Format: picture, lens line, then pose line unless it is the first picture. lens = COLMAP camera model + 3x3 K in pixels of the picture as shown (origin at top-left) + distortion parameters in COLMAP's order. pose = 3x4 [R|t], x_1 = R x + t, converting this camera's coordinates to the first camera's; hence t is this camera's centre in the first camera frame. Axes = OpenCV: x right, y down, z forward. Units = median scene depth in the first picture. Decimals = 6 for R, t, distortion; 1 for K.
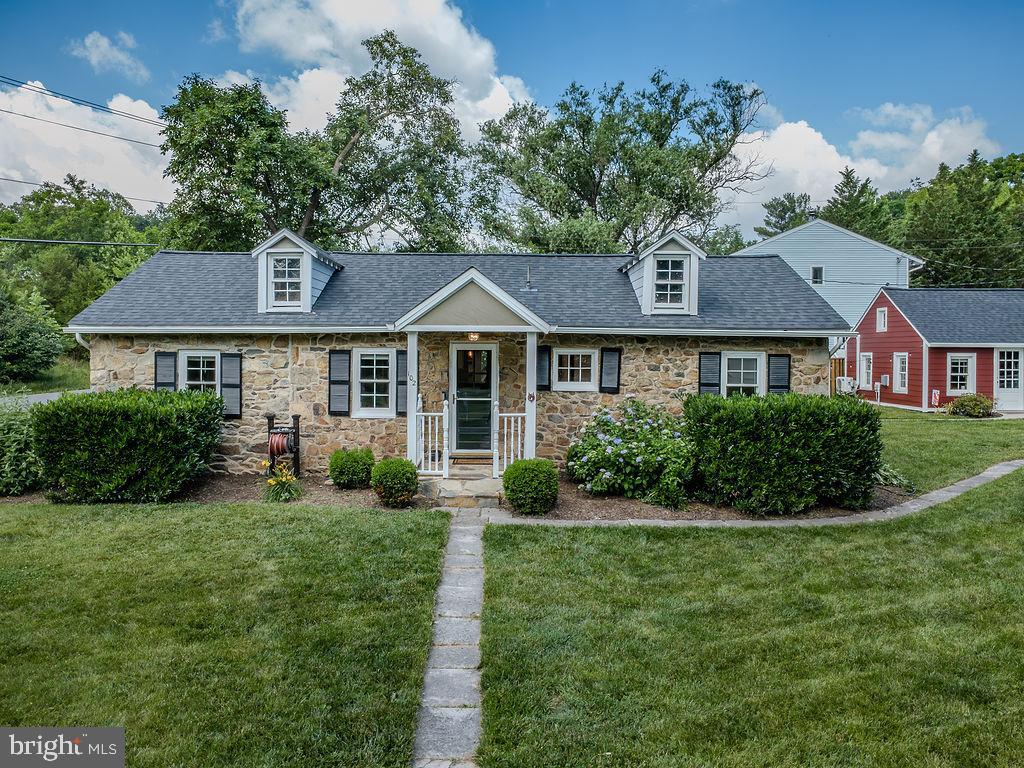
lens RADIAL K [[745.4, 0, 481.2], [0, 745.4, 356.3], [0, 0, 1]] dist [0.004610, -0.006175]
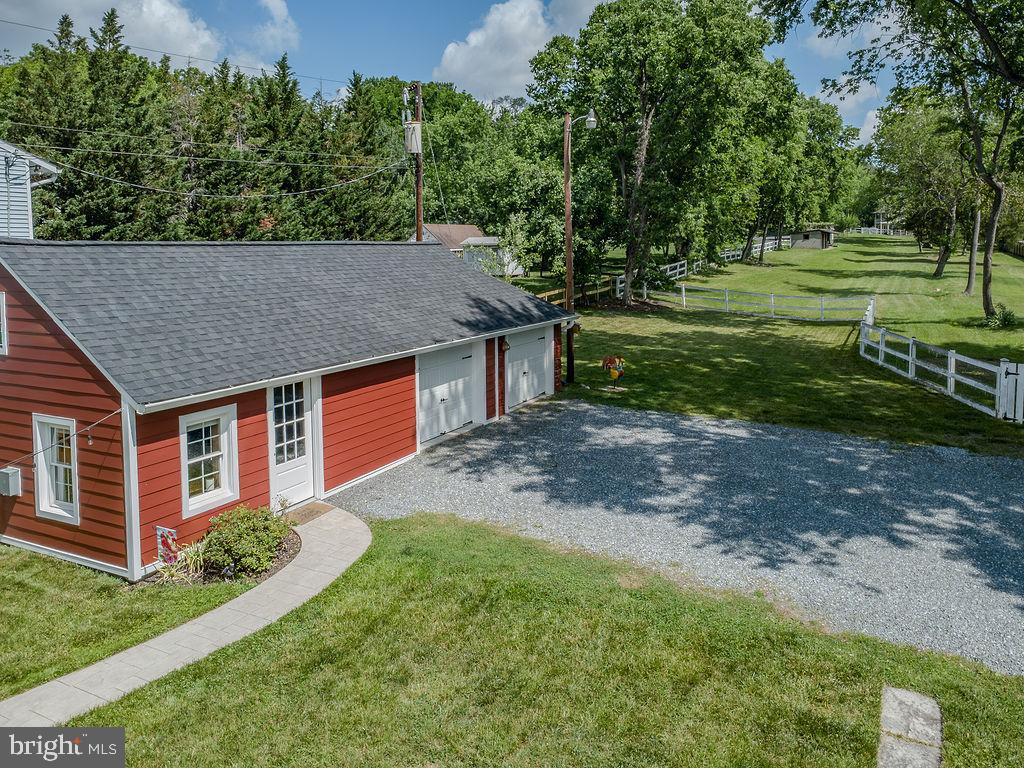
lens RADIAL K [[745.4, 0, 540.0], [0, 745.4, 298.0], [0, 0, 1]] dist [0.004610, -0.006175]
pose [[0.413925, -0.071445, 0.907503, 0.581900], [0.019216, 0.997379, 0.069756, -0.158299], [-0.910108, -0.011435, 0.414213, 1.111557]]
